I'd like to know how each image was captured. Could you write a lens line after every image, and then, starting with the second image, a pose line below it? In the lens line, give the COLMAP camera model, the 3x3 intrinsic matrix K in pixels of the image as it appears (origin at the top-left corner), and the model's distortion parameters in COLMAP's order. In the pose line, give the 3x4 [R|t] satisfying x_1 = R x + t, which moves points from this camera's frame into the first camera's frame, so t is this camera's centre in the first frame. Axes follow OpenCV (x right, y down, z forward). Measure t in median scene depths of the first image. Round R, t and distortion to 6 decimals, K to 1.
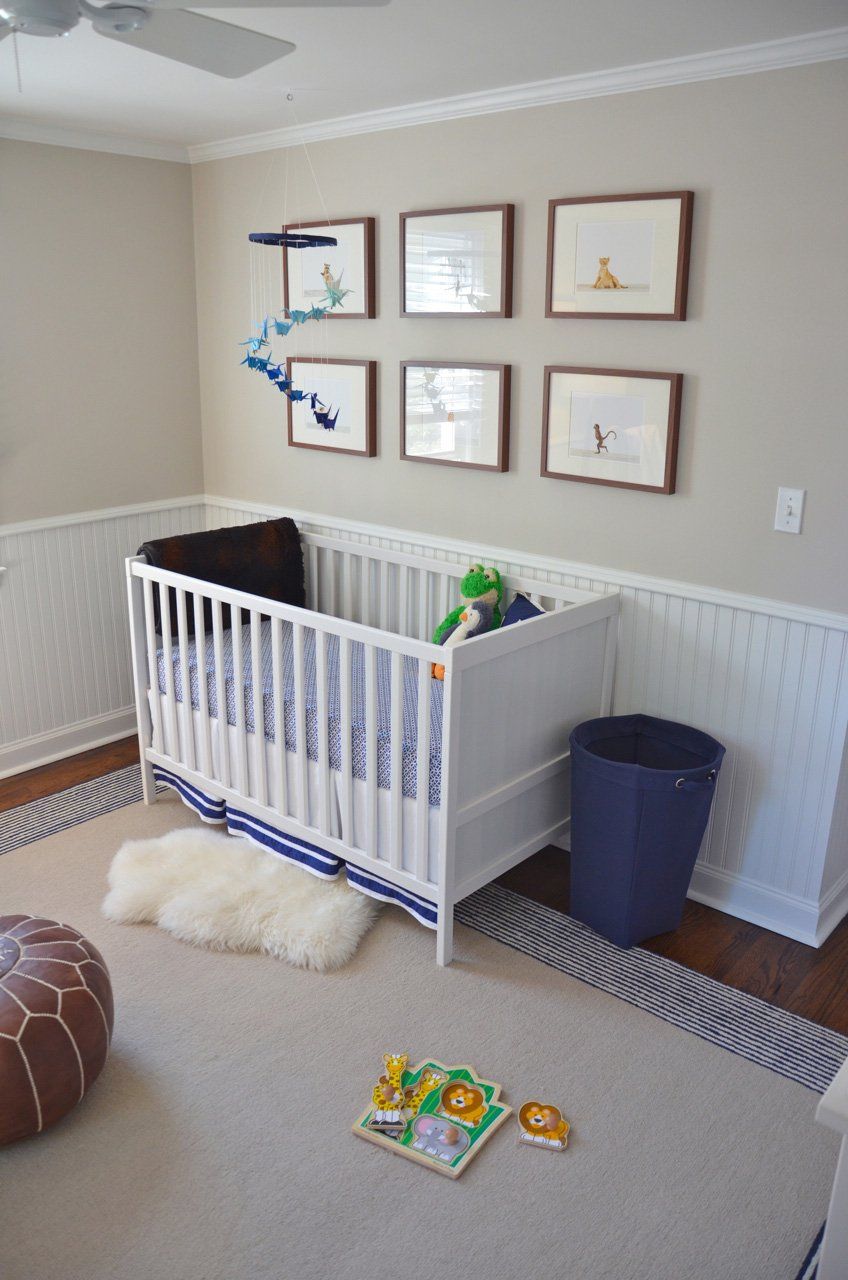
lens RADIAL K [[984.5, 0, 417.9], [0, 984.5, 640.7], [0, 0, 1]] dist [-0.156935, 0.100155]
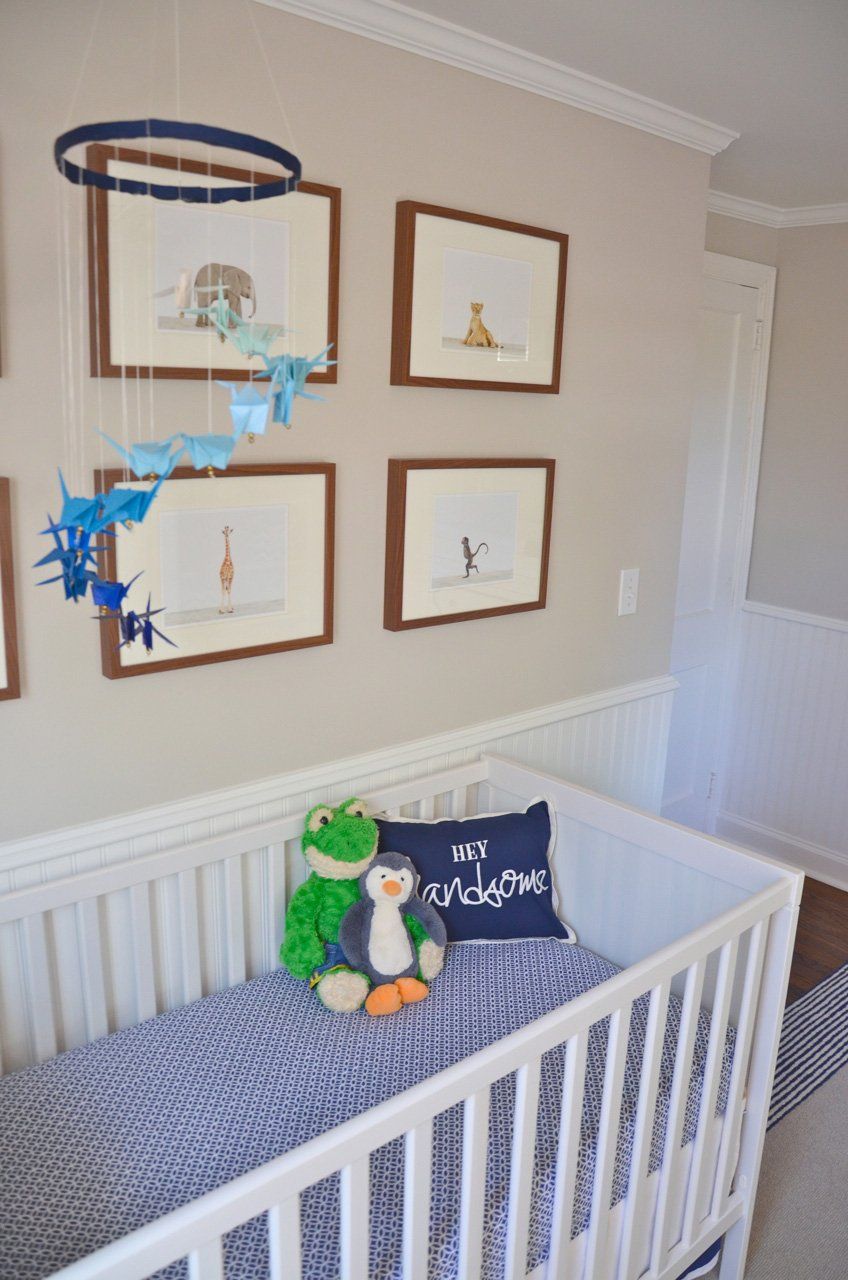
lens RADIAL K [[984.5, 0, 440.2], [0, 984.5, 671.8], [0, 0, 1]] dist [-0.156935, 0.100155]
pose [[0.113907, -0.274621, 0.954782, -0.520475], [0.270224, 0.933369, 0.236224, -0.301195], [-0.956036, 0.231098, 0.180526, 0.899989]]
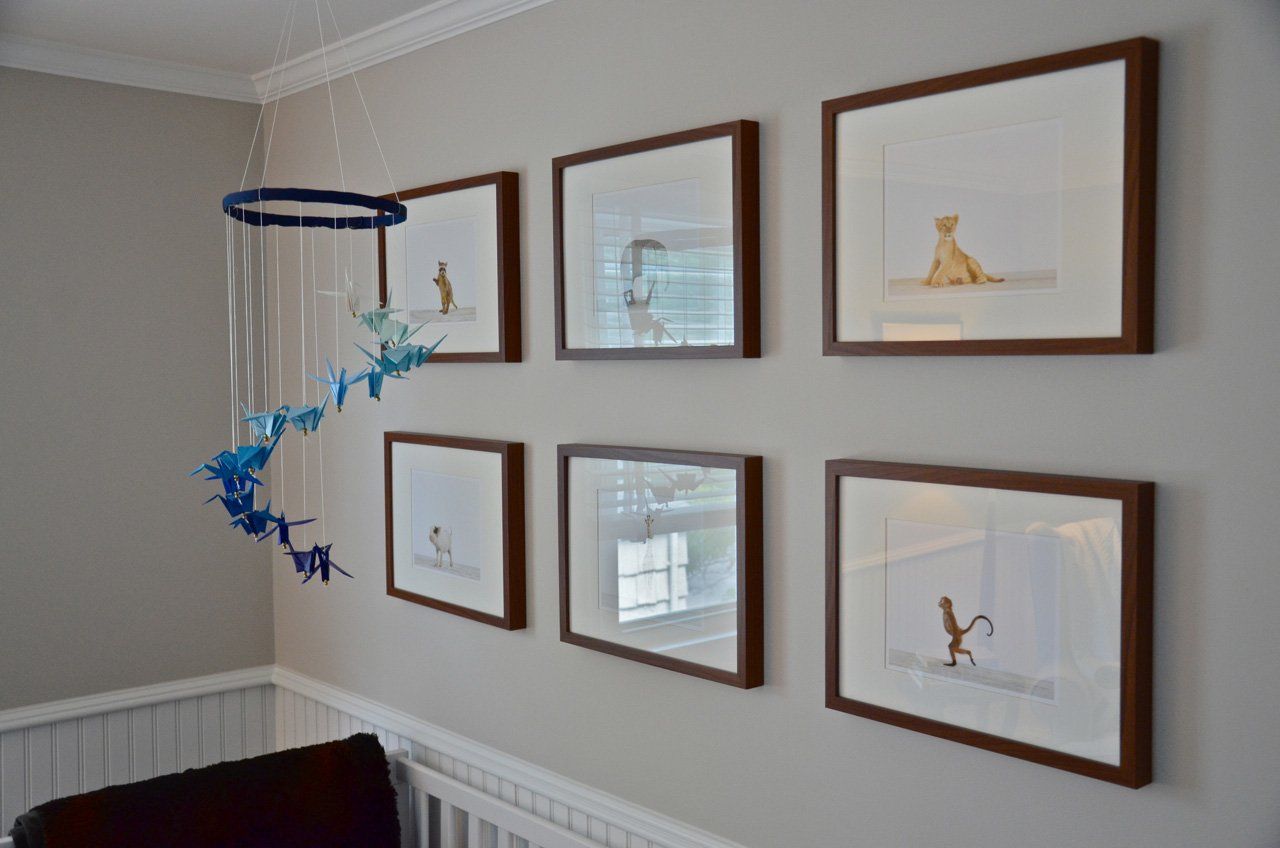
lens RADIAL K [[1237.2, 0, 671.6], [0, 1237.2, 440.6], [0, 0, 1]] dist [-0.038260, 0.000000]
pose [[0.994976, -0.010287, -0.099579, 0.117775], [-0.014673, 0.968978, -0.246710, -0.152427], [0.099028, 0.246932, 0.963960, 0.447019]]
